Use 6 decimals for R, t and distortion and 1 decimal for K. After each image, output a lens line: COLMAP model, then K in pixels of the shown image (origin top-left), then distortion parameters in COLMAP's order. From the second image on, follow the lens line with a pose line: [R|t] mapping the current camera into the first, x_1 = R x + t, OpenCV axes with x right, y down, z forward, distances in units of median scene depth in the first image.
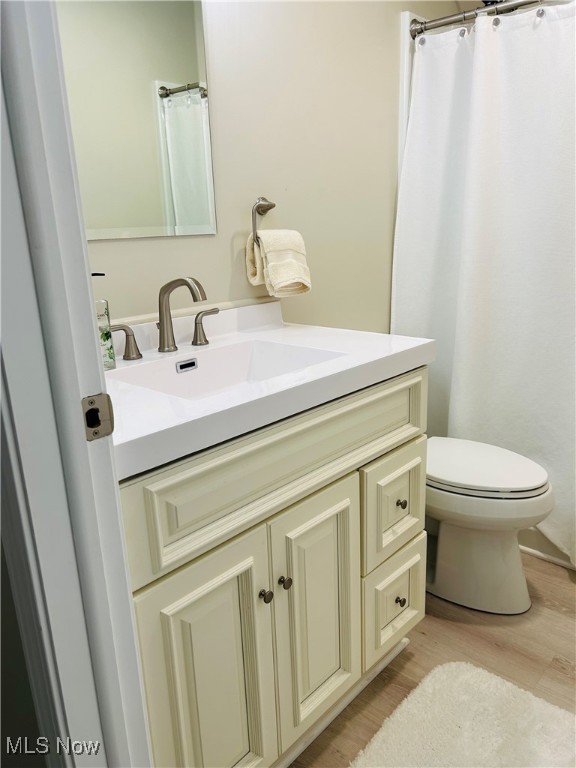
lens RADIAL K [[578.1, 0, 292.0], [0, 578.1, 384.2], [0, 0, 1]] dist [0.061864, -0.076893]
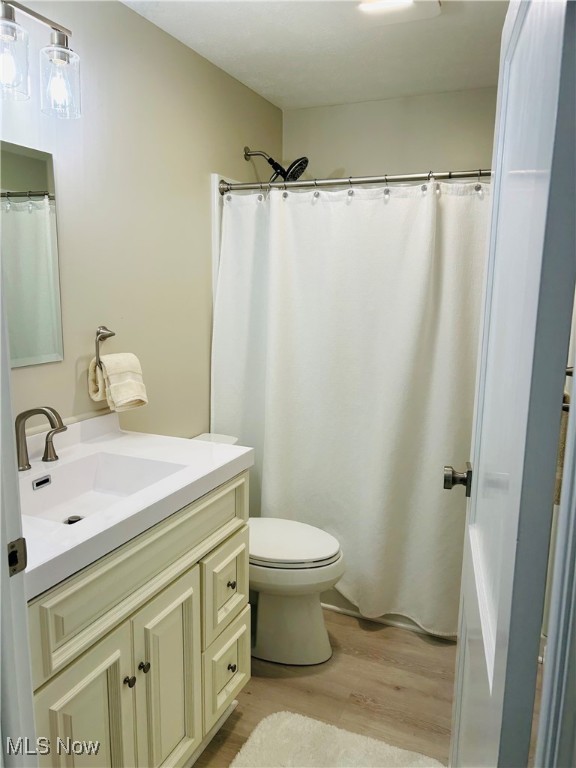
lens RADIAL K [[578.1, 0, 283.2], [0, 578.1, 387.4], [0, 0, 1]] dist [0.061864, -0.076893]
pose [[0.948048, -0.010924, 0.317939, -0.086468], [0.042518, 0.994795, -0.092600, -0.082562], [-0.315272, 0.101307, 0.943578, -0.216047]]
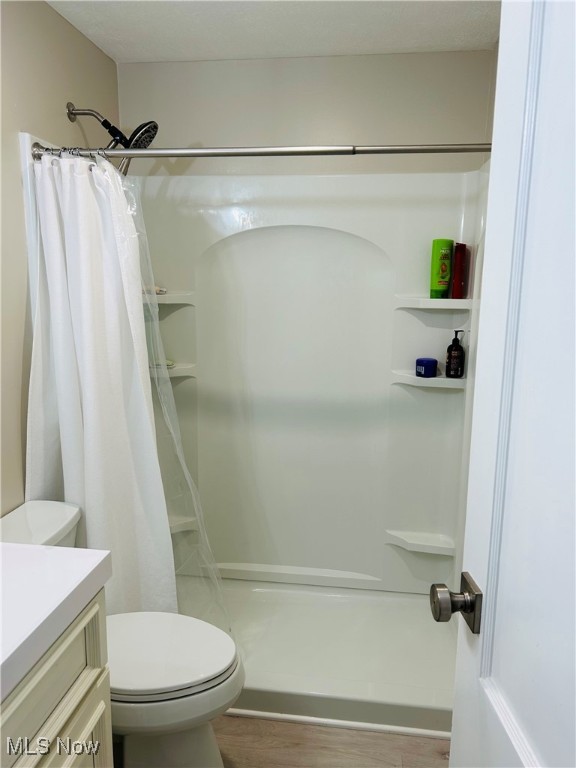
lens RADIAL K [[578.1, 0, 287.2], [0, 578.1, 384.3], [0, 0, 1]] dist [0.061864, -0.076893]
pose [[0.822592, -0.057689, 0.565698, 0.002295], [0.118646, 0.990357, -0.071530, -0.204883], [-0.556117, 0.125958, 0.821504, 0.151287]]
